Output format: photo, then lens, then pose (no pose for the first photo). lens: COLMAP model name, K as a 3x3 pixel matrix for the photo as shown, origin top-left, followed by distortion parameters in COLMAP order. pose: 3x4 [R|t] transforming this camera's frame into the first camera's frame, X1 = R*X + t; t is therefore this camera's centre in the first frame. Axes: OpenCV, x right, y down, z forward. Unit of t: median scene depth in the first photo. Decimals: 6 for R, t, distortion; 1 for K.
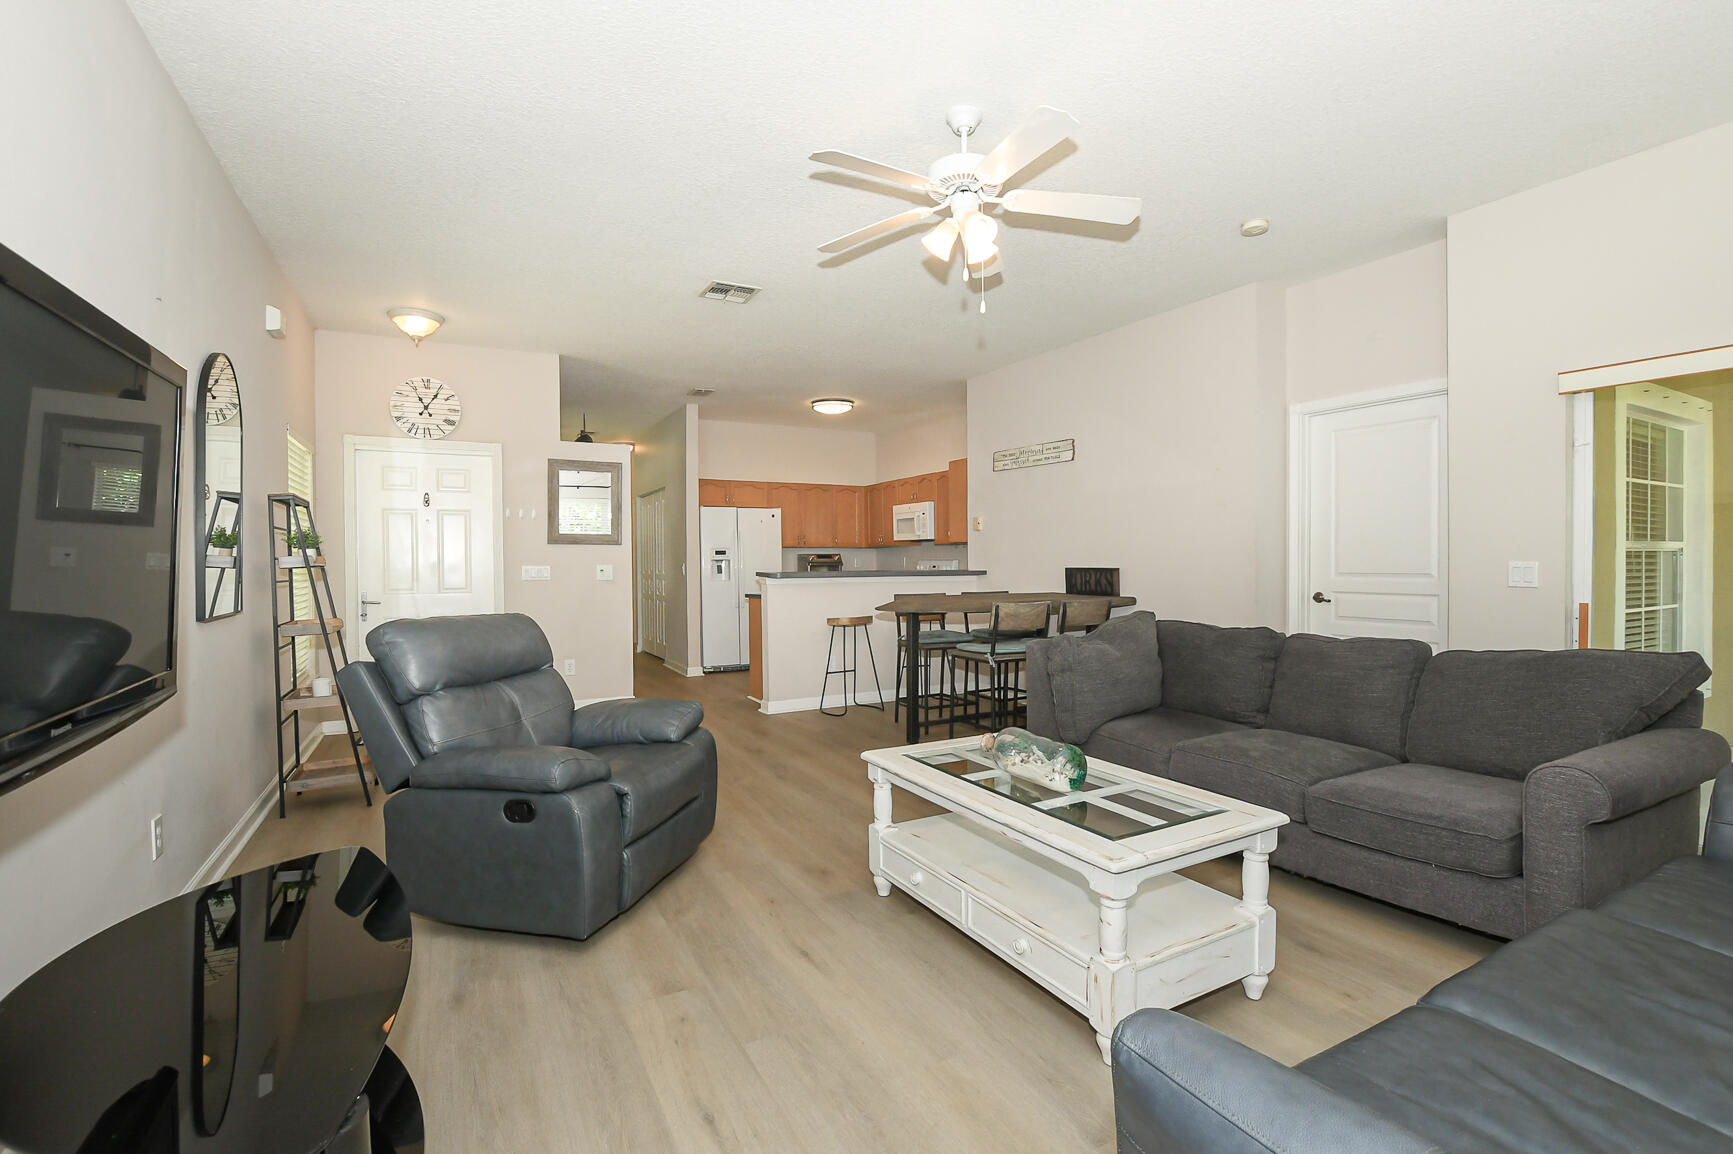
lens RADIAL K [[786.4, 0, 874.3], [0, 786.4, 544.4], [0, 0, 1]] dist [-0.019704, 0.001110]
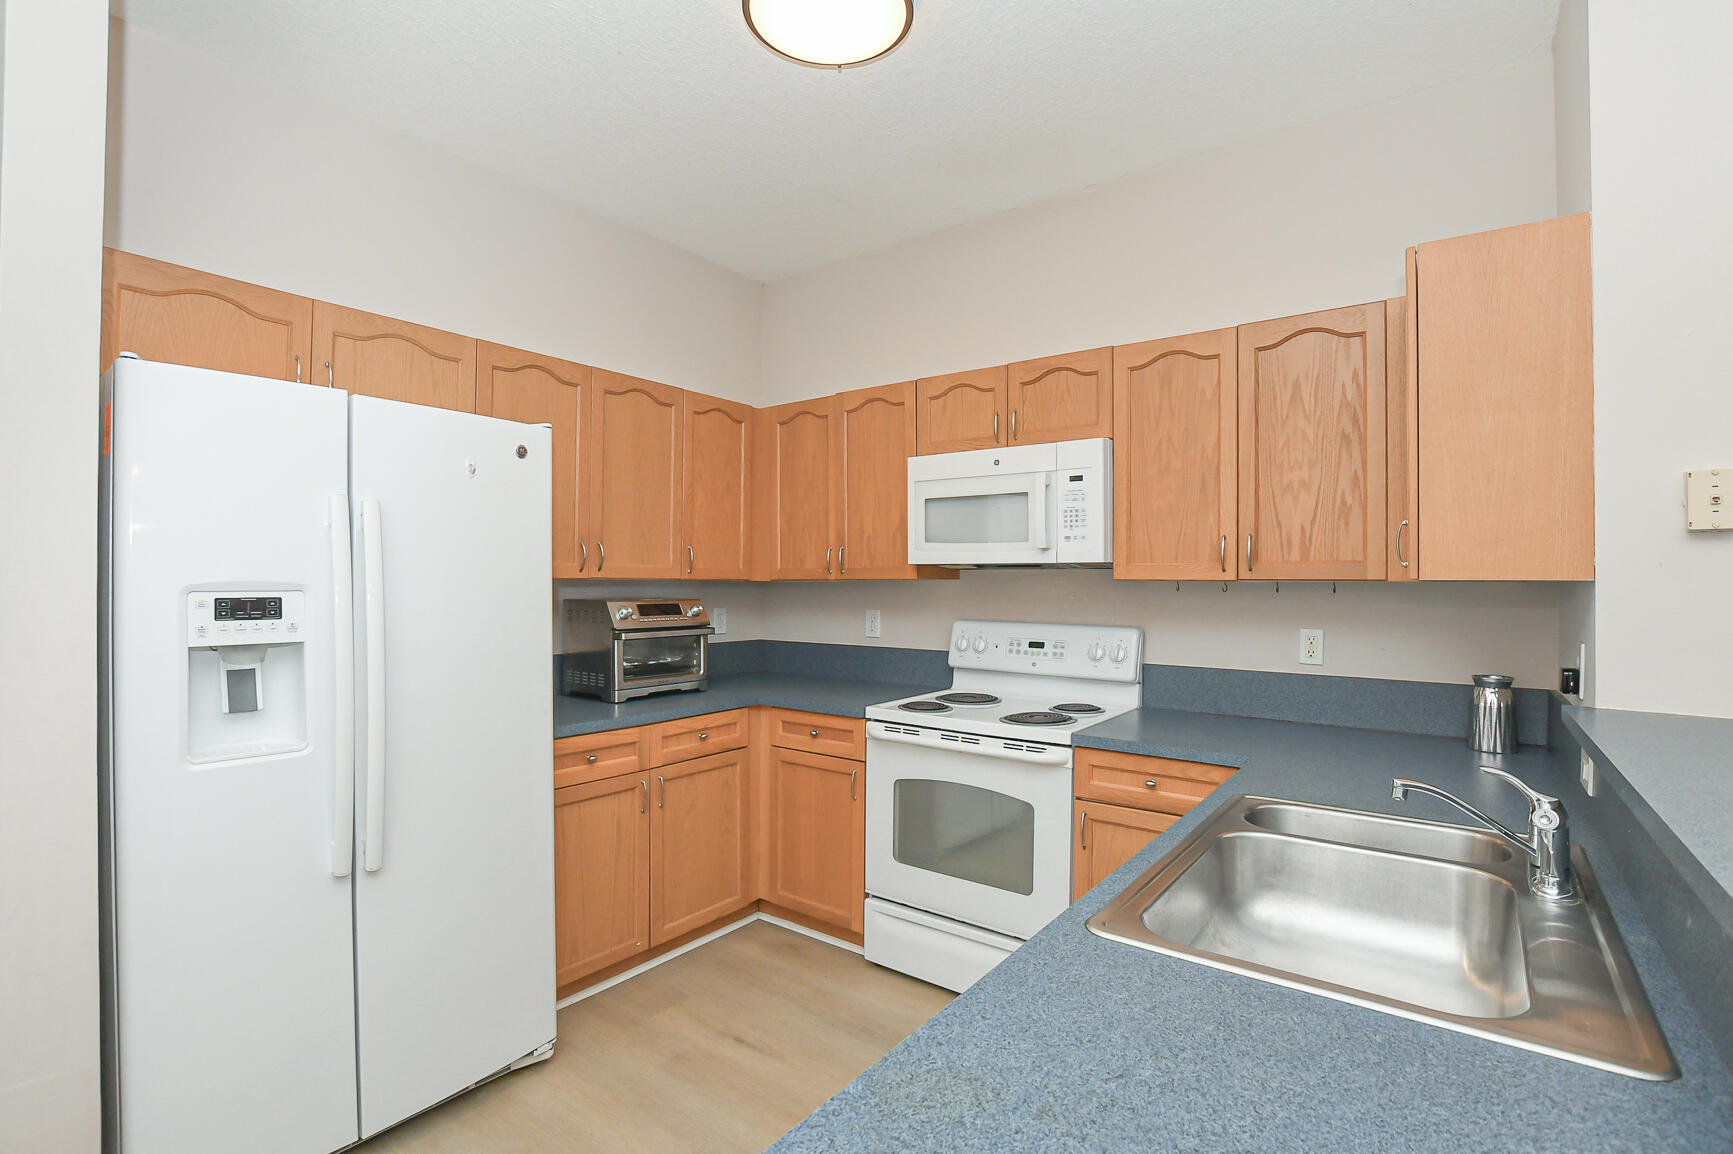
lens RADIAL K [[801.3, 0, 866.5], [0, 801.3, 577.0], [0, 0, 1]] dist [-0.026245, -0.000043]
pose [[0.909811, 0.016534, 0.414694, -0.156331], [-0.021991, 0.999723, 0.008387, -0.002476], [-0.414441, -0.016750, 0.909922, 0.862417]]
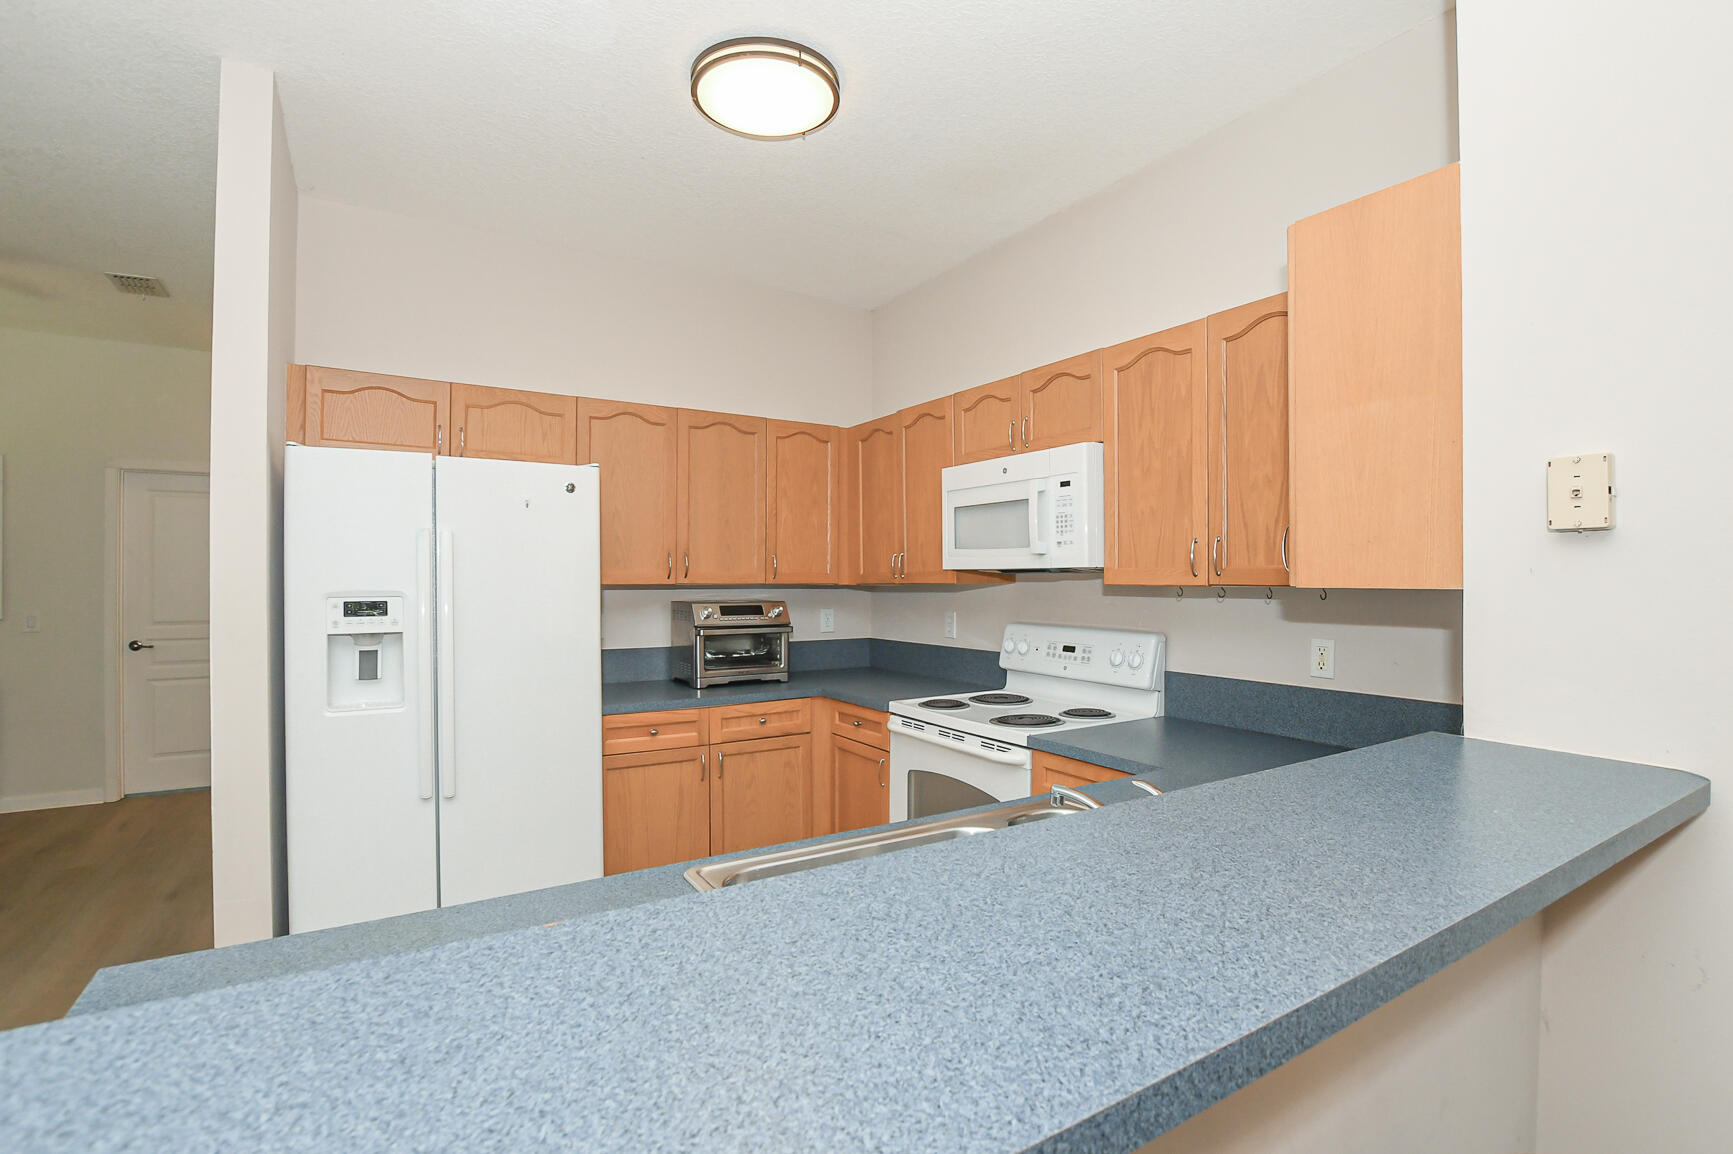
lens RADIAL K [[801.3, 0, 866.5], [0, 801.3, 577.0], [0, 0, 1]] dist [-0.026245, -0.000043]
pose [[0.997920, 0.009878, 0.063697, -0.037398], [-0.010953, 0.999803, 0.016542, -0.008620], [-0.063521, -0.017205, 0.997832, 0.796995]]
